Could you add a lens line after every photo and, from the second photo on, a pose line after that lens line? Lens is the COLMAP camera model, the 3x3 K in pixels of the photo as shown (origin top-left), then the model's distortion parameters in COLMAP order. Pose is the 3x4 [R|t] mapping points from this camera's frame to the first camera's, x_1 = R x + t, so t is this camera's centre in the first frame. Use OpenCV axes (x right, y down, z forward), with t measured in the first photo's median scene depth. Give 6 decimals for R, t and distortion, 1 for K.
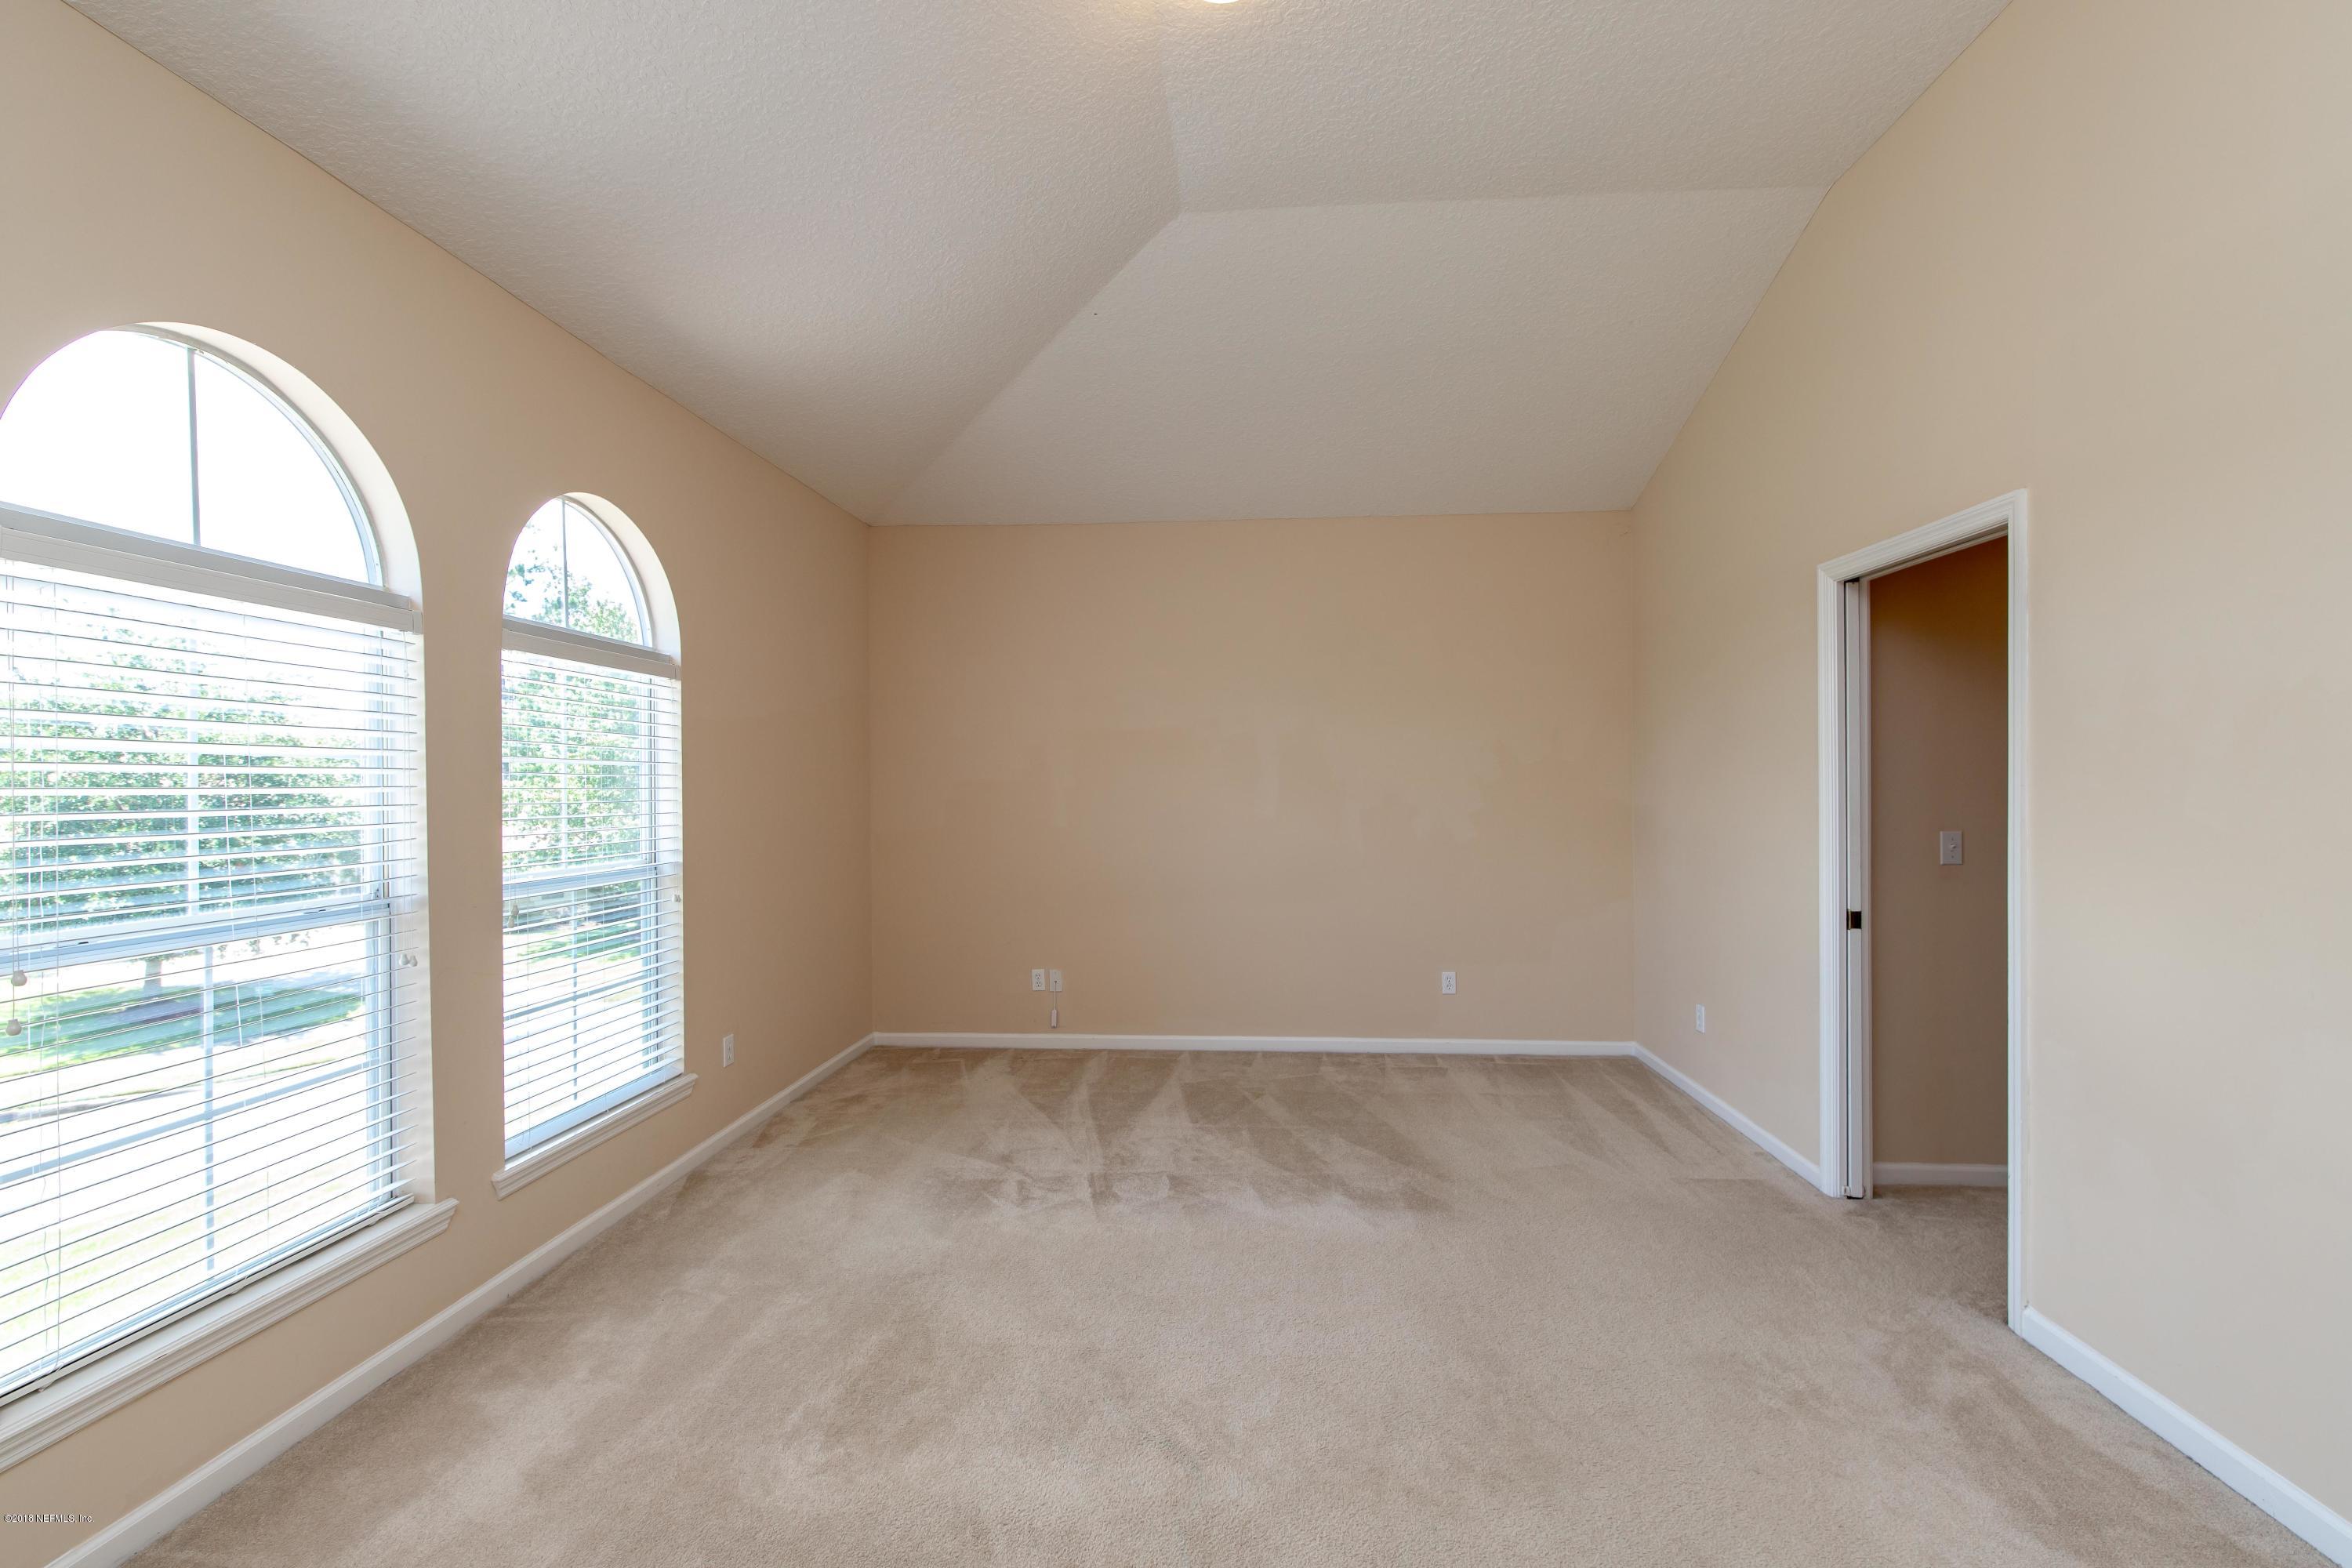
lens RADIAL K [[1027.1, 0, 1185.9], [0, 1027.1, 790.2], [0, 0, 1]] dist [0.000908, -0.000061]
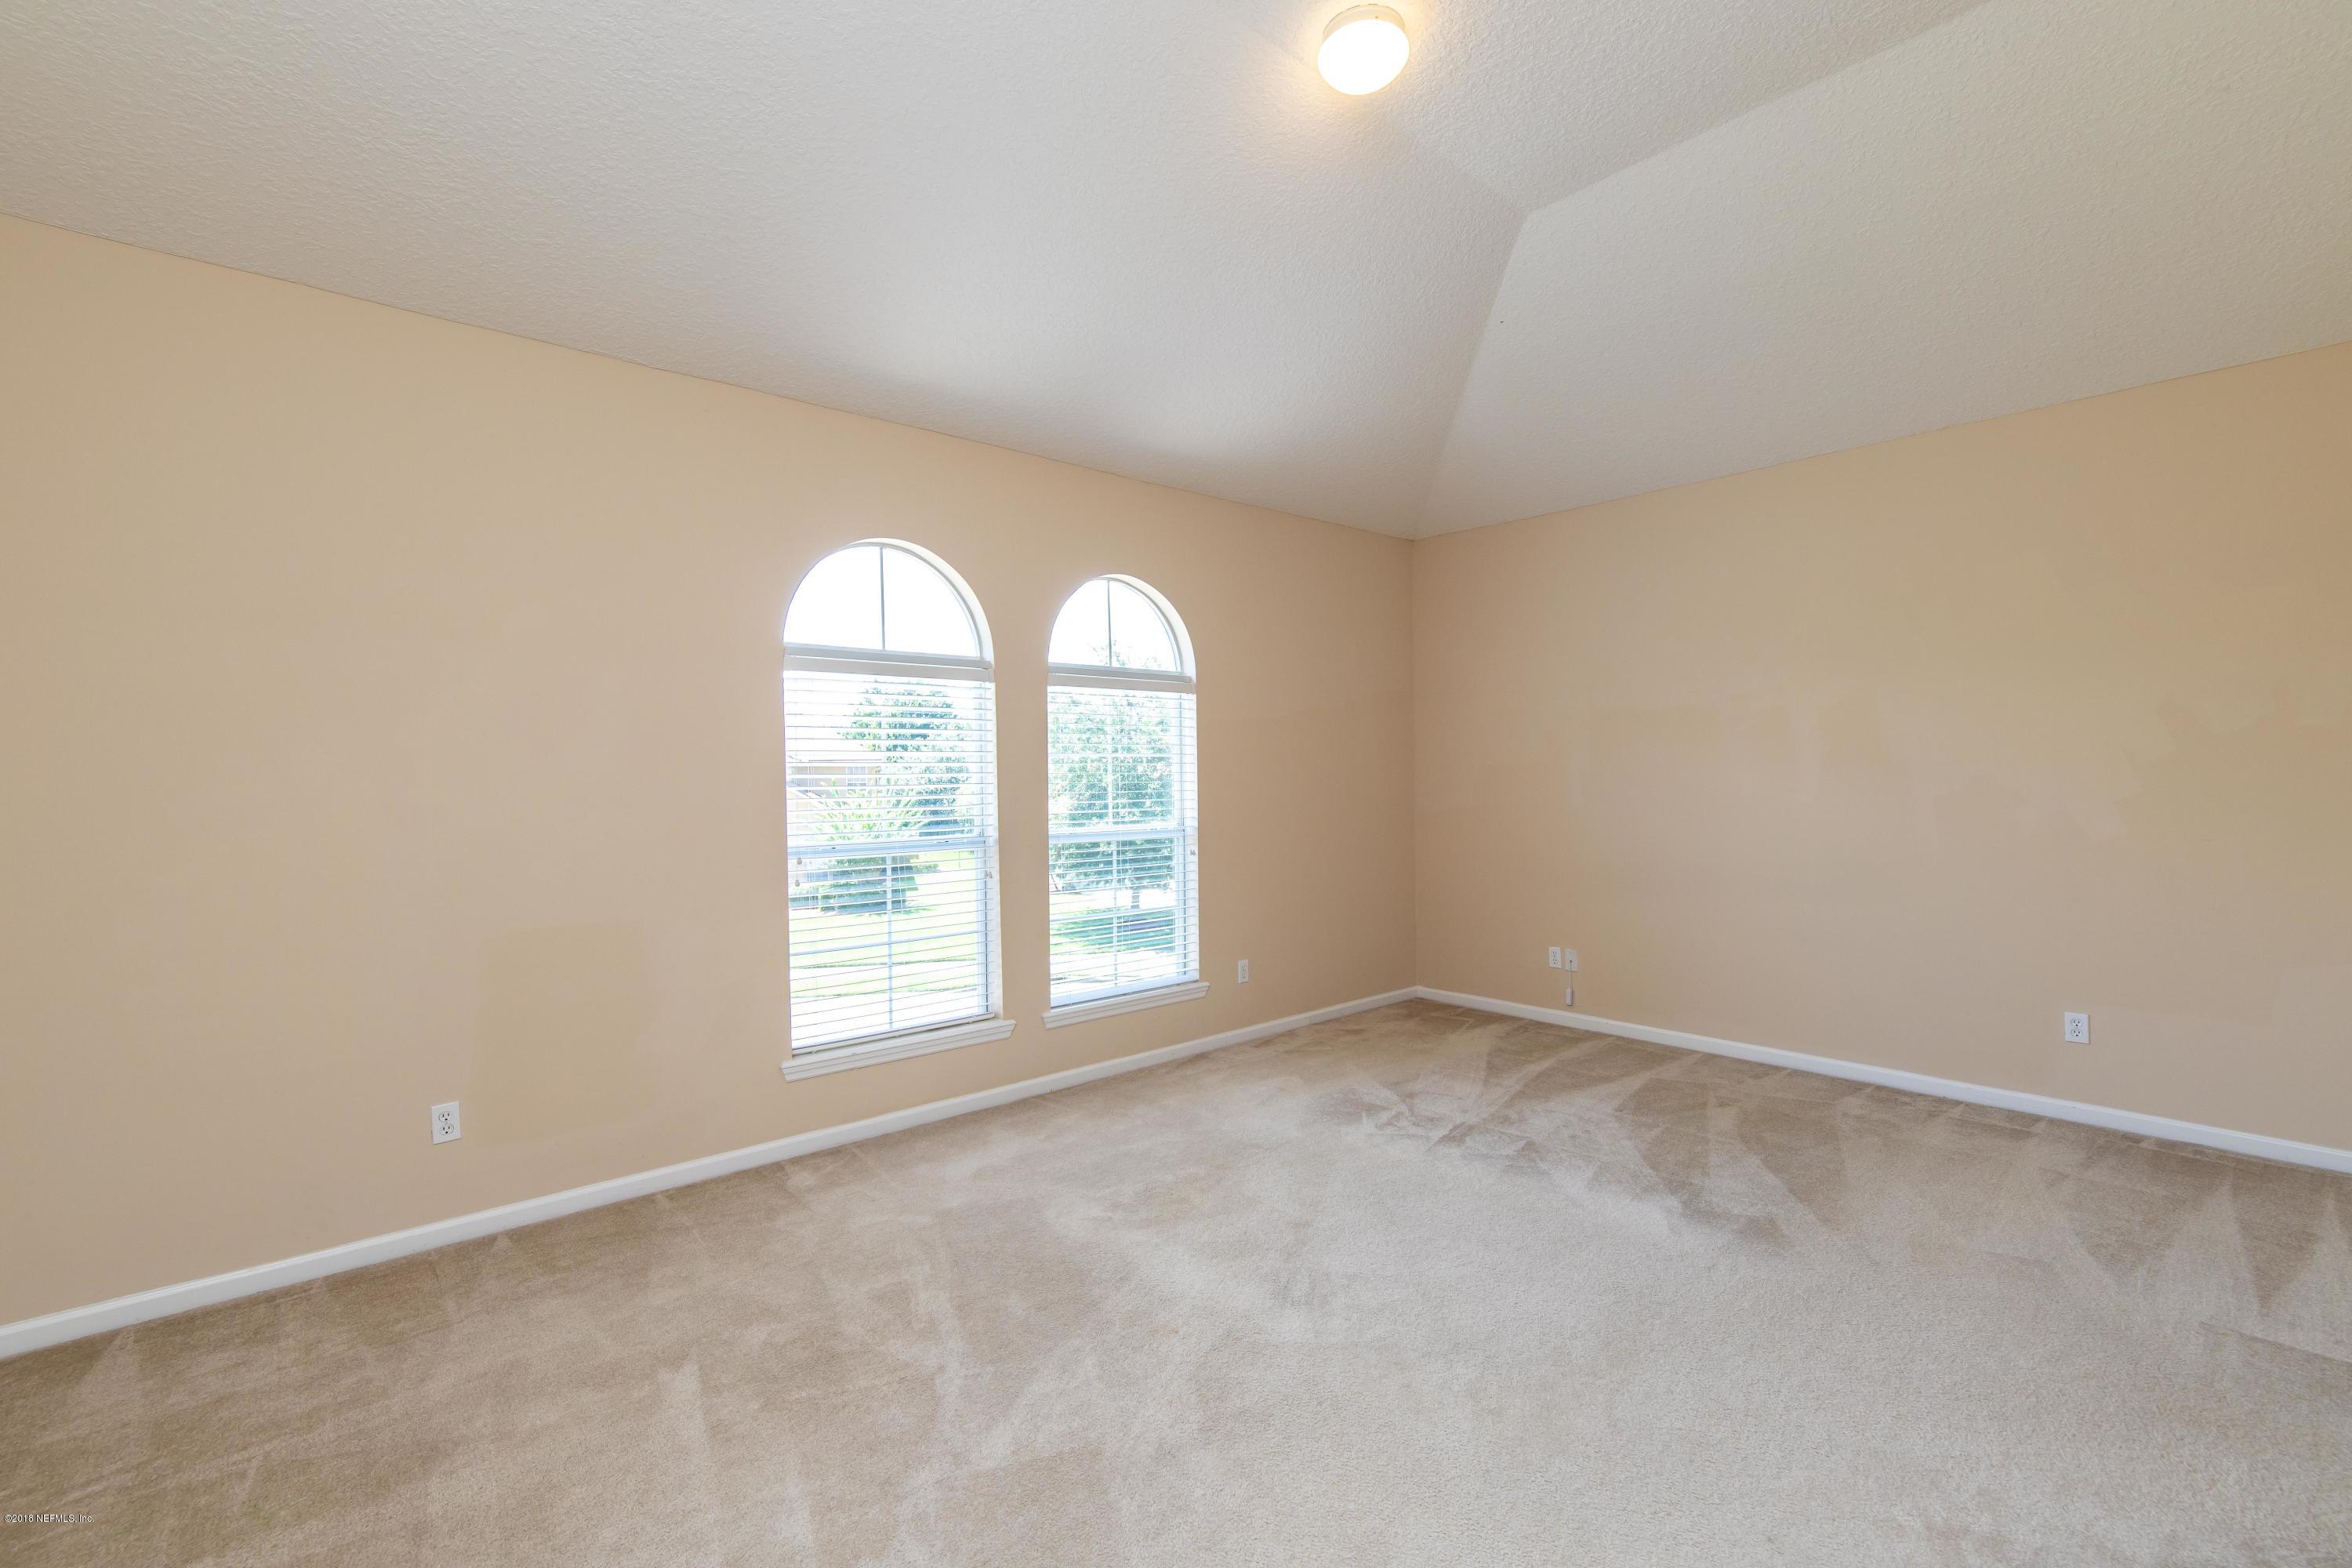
lens RADIAL K [[1025.1, 0, 1170.3], [0, 1025.1, 790.1], [0, 0, 1]] dist [0.000635, -0.000099]
pose [[0.705098, 0.007880, -0.709066, 0.456922], [0.004343, 0.999872, 0.015431, -0.000354], [0.709097, -0.013959, 0.704973, 0.009158]]
